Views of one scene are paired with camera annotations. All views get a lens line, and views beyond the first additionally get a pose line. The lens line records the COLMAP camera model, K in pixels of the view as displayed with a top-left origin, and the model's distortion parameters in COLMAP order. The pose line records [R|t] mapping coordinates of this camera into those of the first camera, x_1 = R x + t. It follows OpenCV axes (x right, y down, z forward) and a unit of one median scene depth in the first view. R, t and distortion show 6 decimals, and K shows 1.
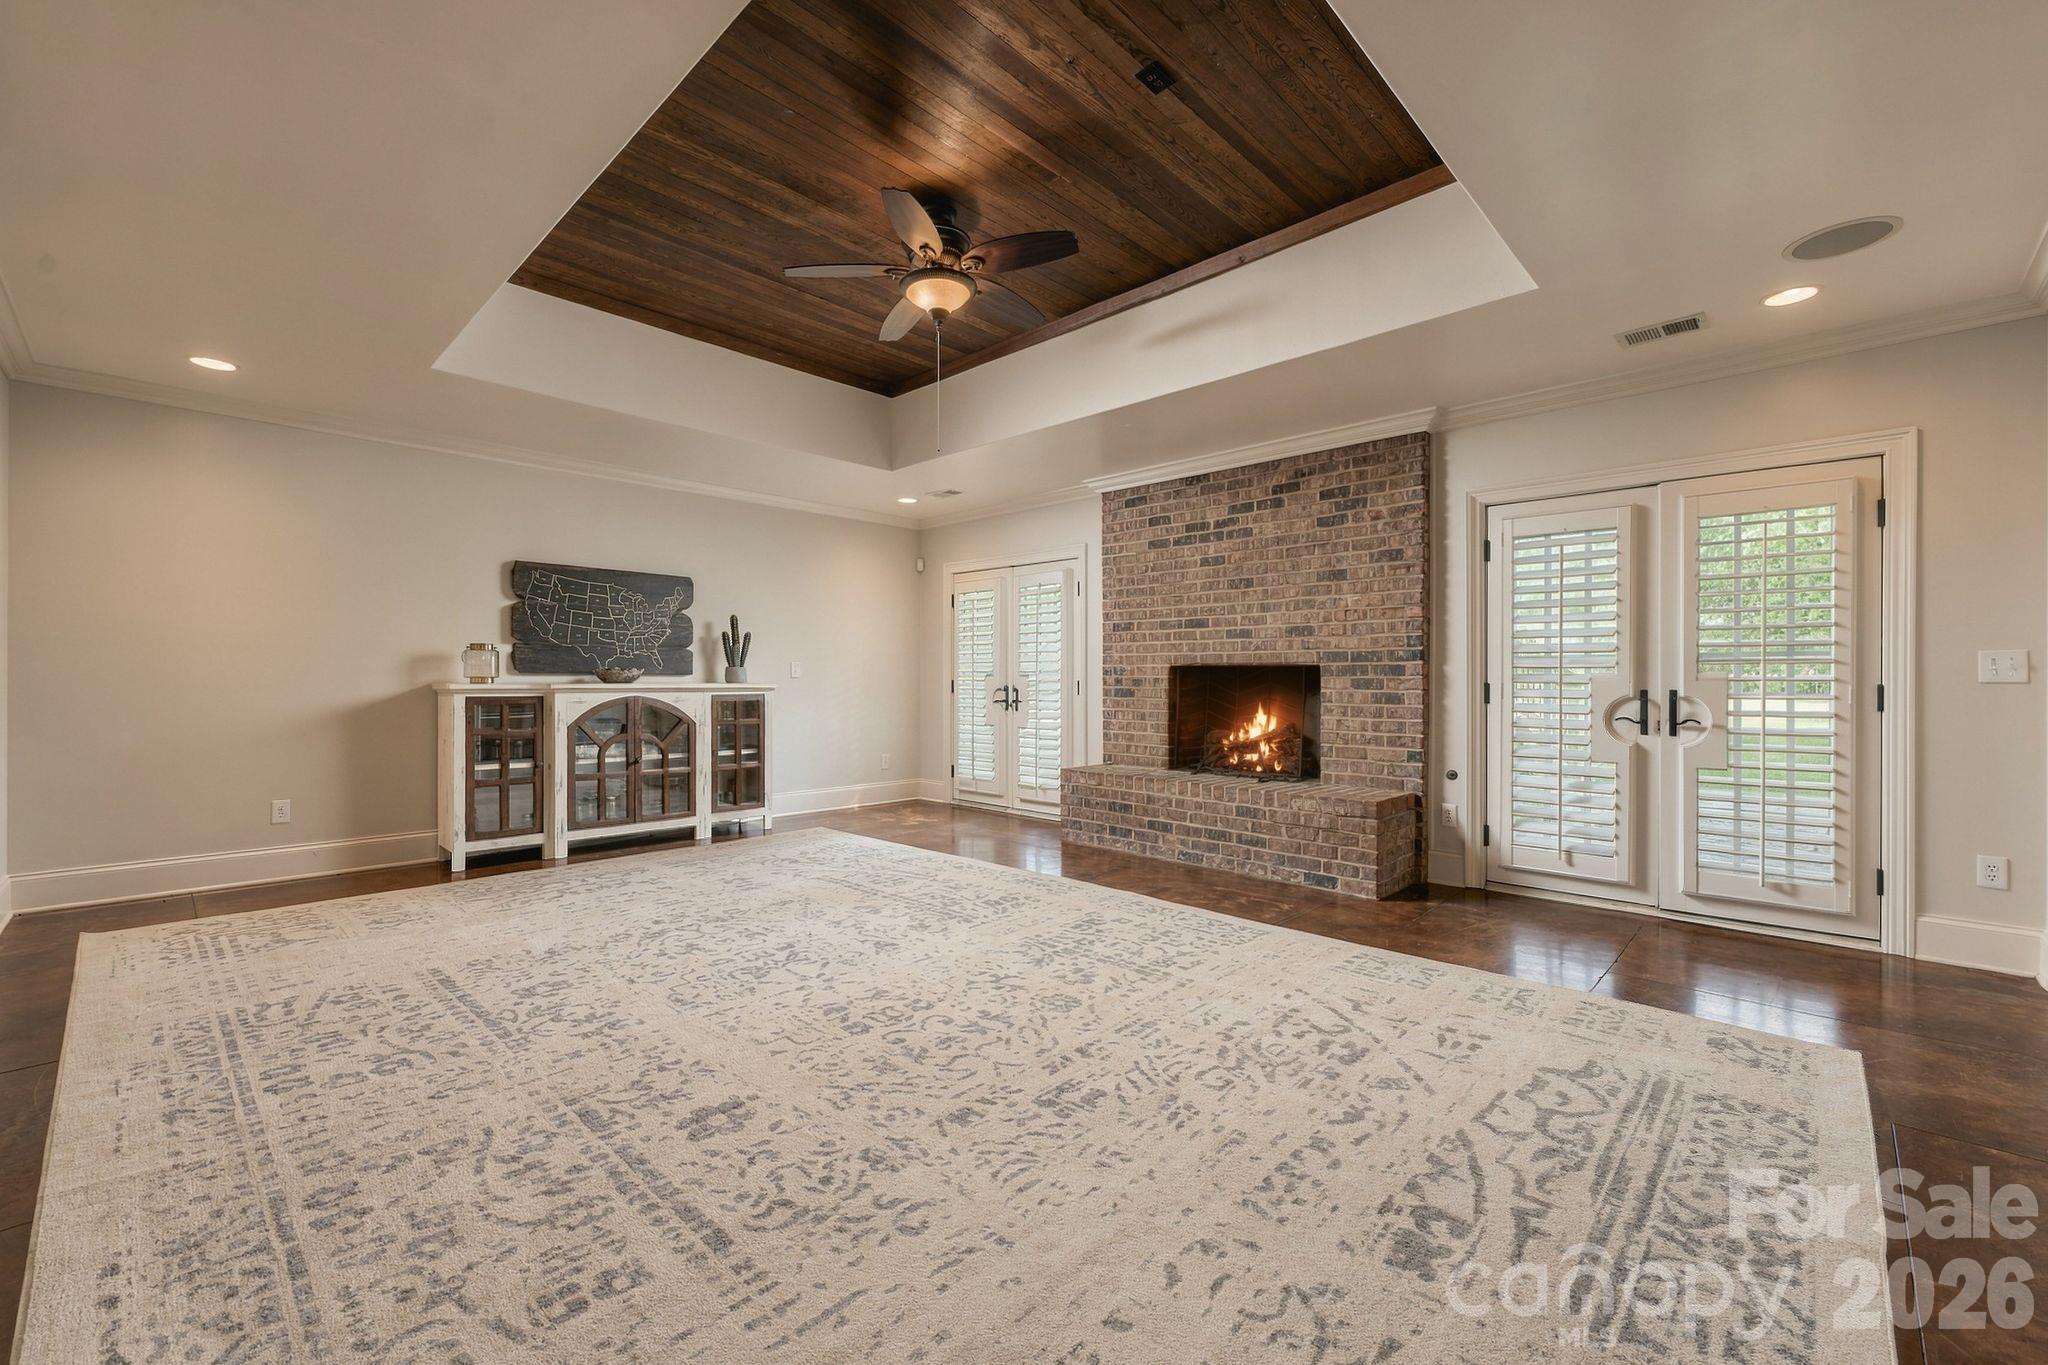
lens RADIAL K [[831.3, 0, 1024.0], [0, 831.3, 682.5], [0, 0, 1]] dist [0.000132, 0.000236]
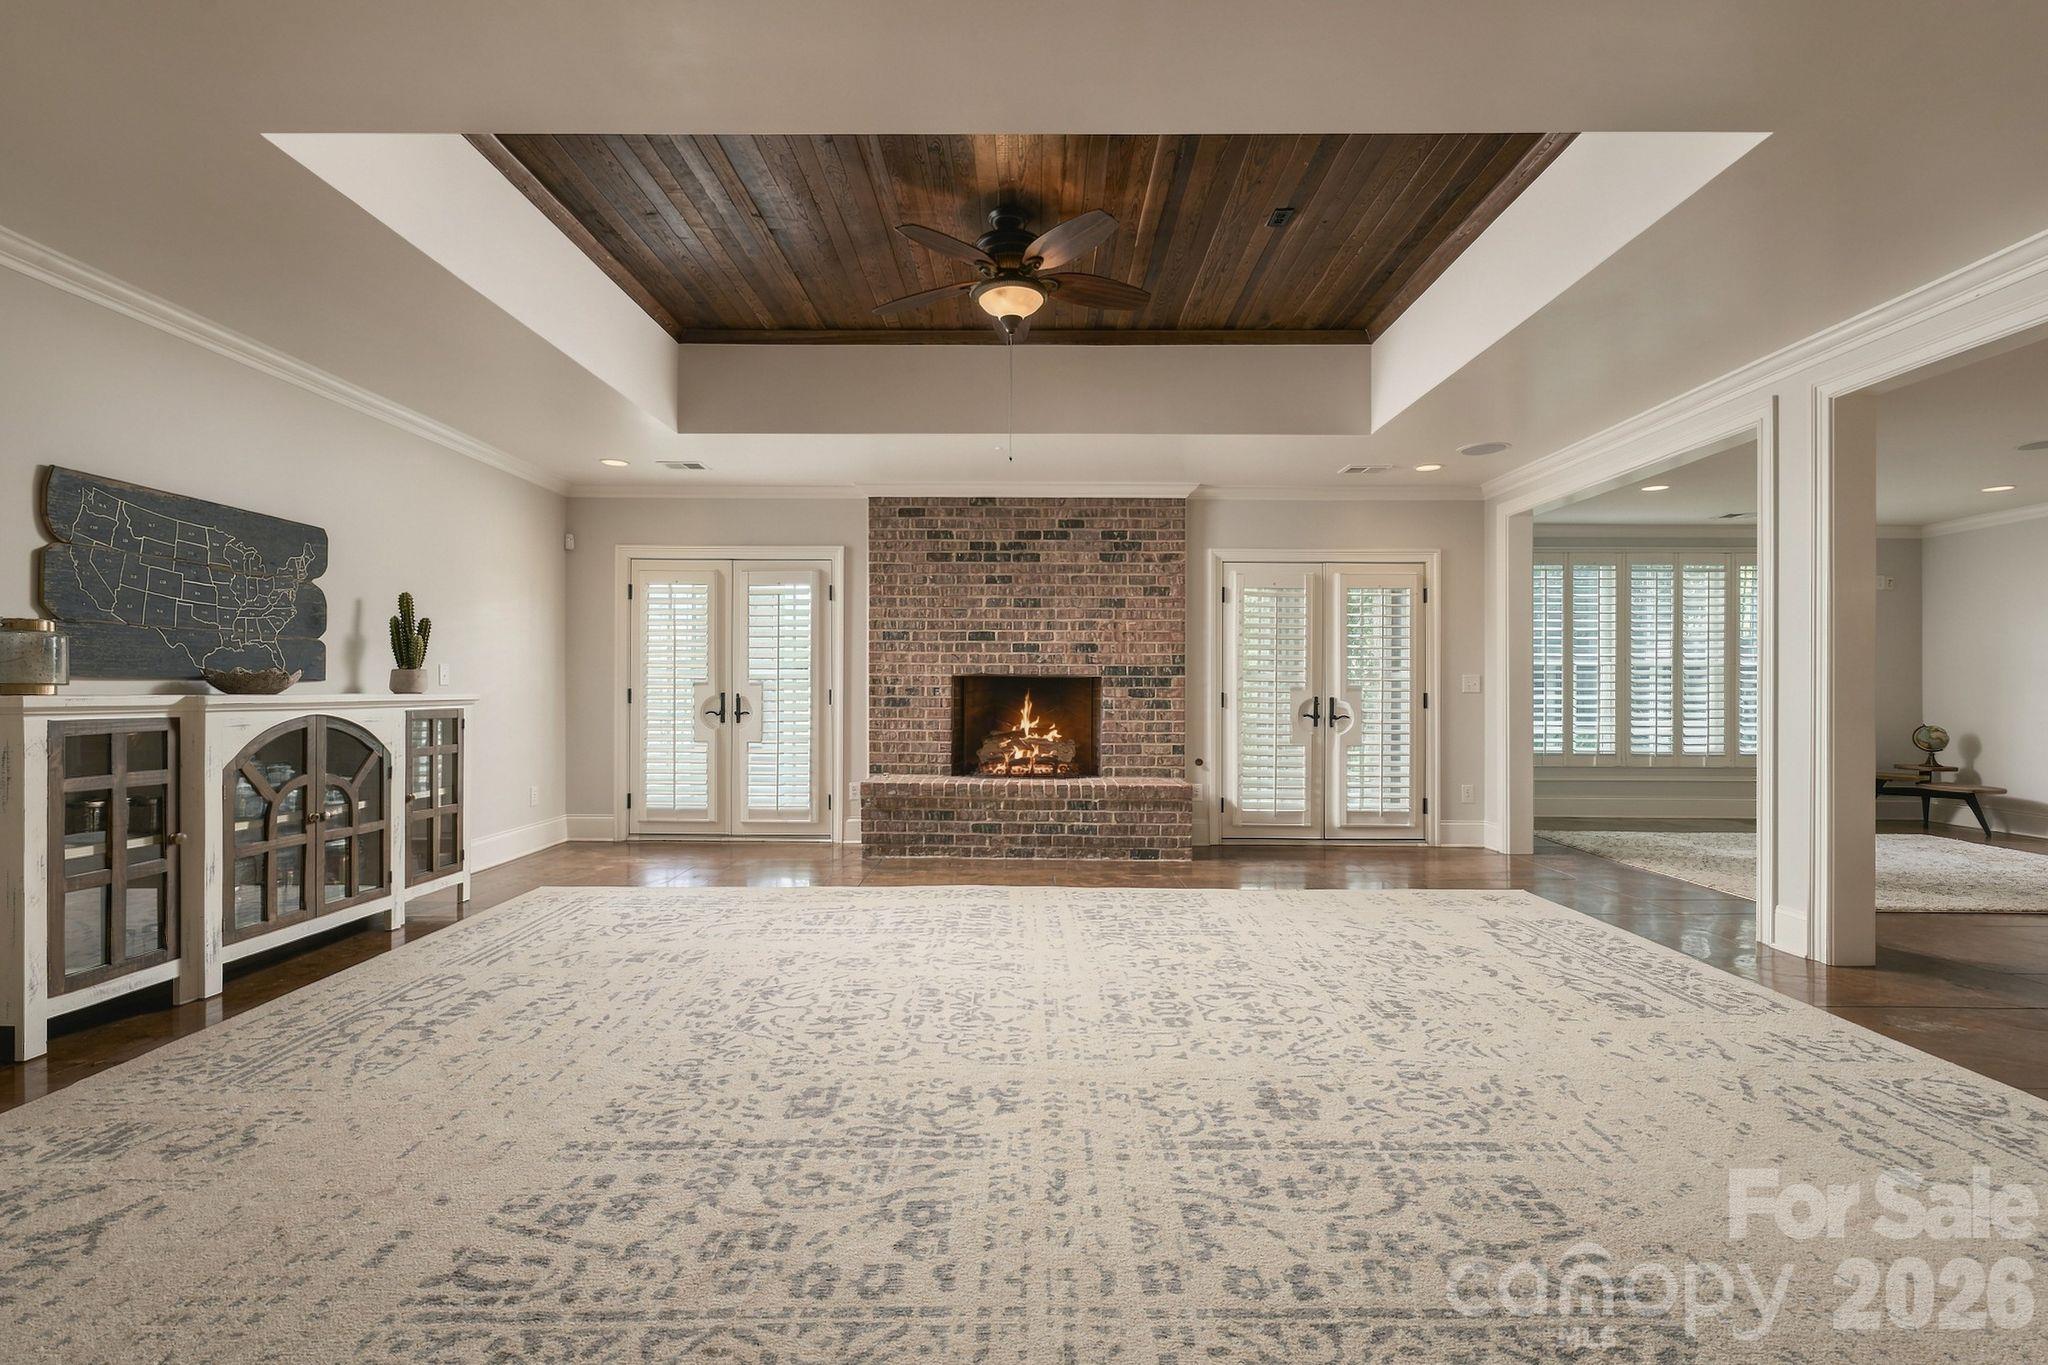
lens RADIAL K [[866.1, 0, 1024.0], [0, 866.1, 682.5], [0, 0, 1]] dist [0.001787, 0.000314]
pose [[0.727669, 0.005924, 0.685902, -0.568864], [-0.000887, 0.999970, -0.007696, -0.003608], [-0.685927, 0.004992, 0.727653, 0.170800]]
